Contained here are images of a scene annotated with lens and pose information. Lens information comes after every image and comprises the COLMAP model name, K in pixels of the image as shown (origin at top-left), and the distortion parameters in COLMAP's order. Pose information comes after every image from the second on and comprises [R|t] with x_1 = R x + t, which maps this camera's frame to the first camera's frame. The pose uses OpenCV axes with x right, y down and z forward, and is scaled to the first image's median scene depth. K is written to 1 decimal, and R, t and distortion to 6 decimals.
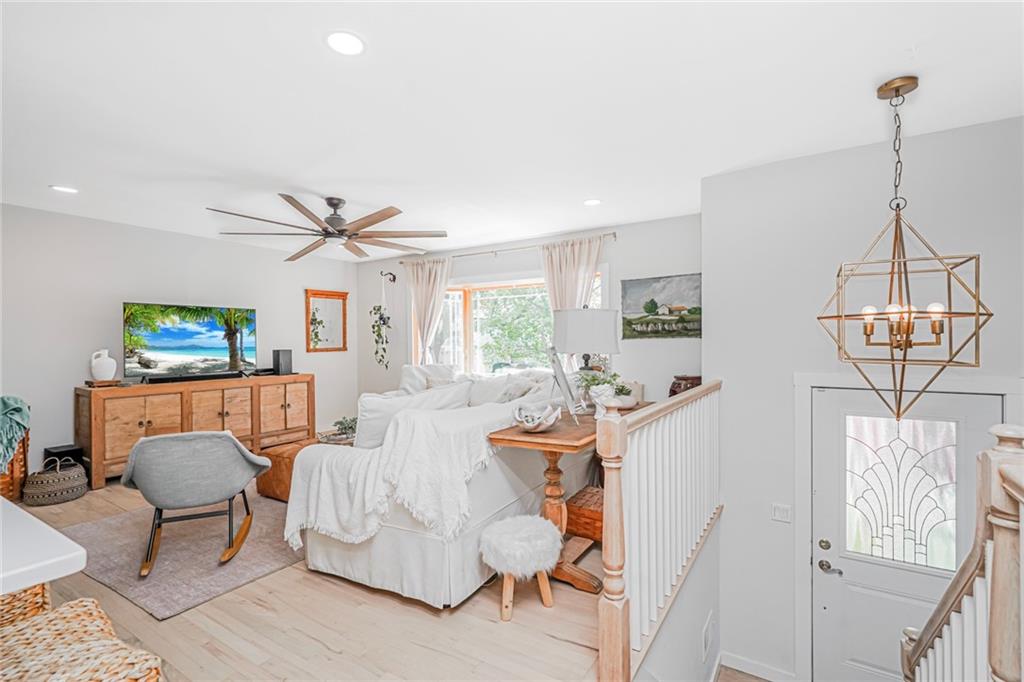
lens RADIAL K [[468.2, 0, 520.3], [0, 468.2, 339.2], [0, 0, 1]] dist [-0.015272, 0.009396]
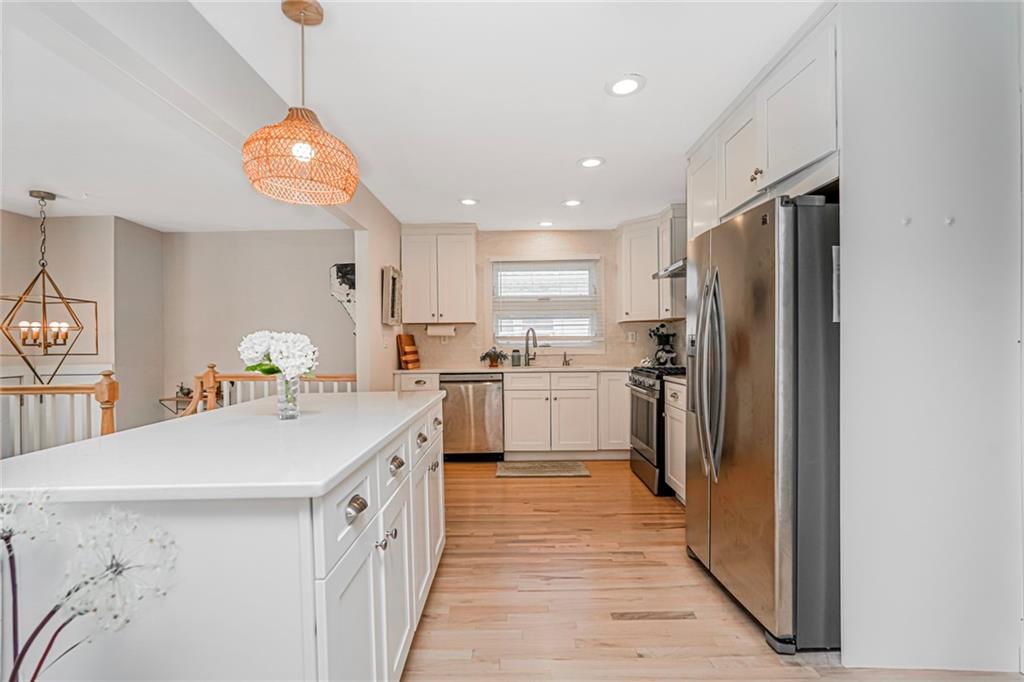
lens RADIAL K [[468.2, 0, 510.7], [0, 468.2, 343.3], [0, 0, 1]] dist [-0.015272, 0.009396]
pose [[-0.514876, 0.013219, 0.857163, -0.740329], [0.012442, 0.999891, -0.007947, 0.019450], [-0.857175, 0.006573, -0.514984, 0.197928]]
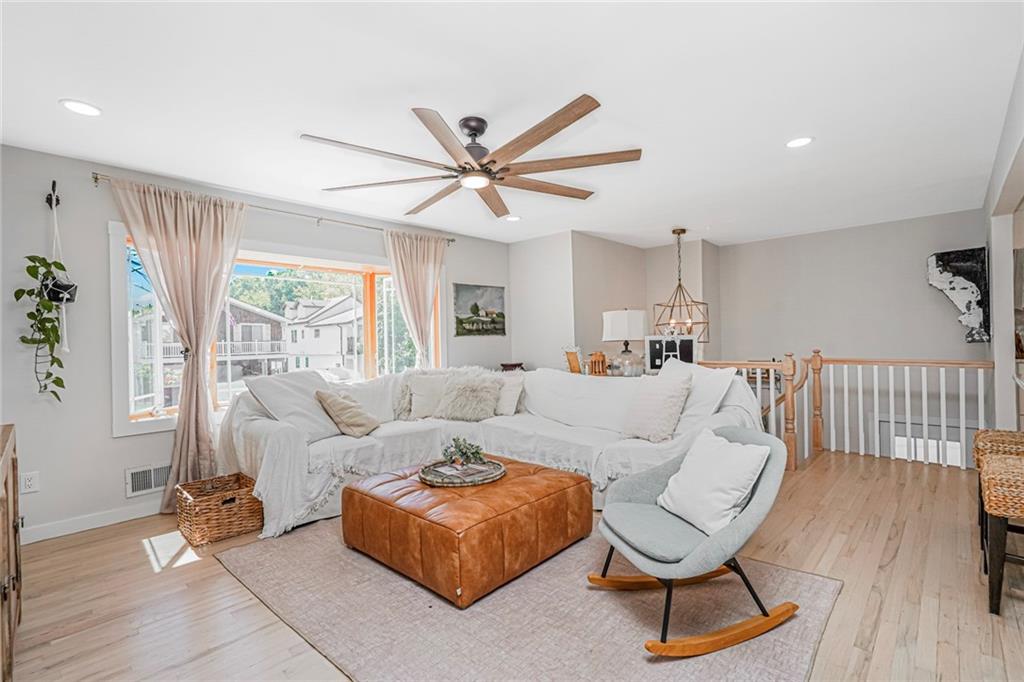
lens RADIAL K [[468.2, 0, 513.6], [0, 468.2, 342.4], [0, 0, 1]] dist [-0.015272, 0.009396]
pose [[0.206575, 0.002220, 0.978428, -0.862969], [0.015309, 0.999868, -0.005501, 0.023355], [-0.978311, 0.016115, 0.206514, 0.652365]]
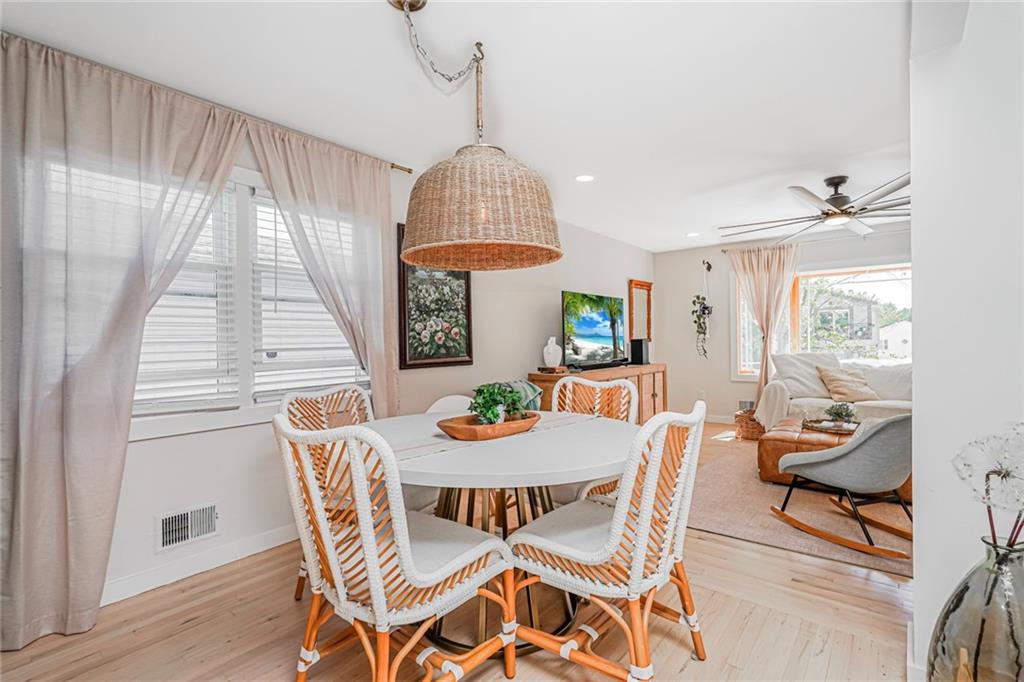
lens RADIAL K [[468.2, 0, 514.6], [0, 468.2, 343.0], [0, 0, 1]] dist [-0.015272, 0.009396]
pose [[0.990297, -0.005097, -0.138873, -0.751241], [0.006487, 0.999933, 0.009552, 0.022713], [0.138815, -0.010360, 0.990264, -0.043455]]
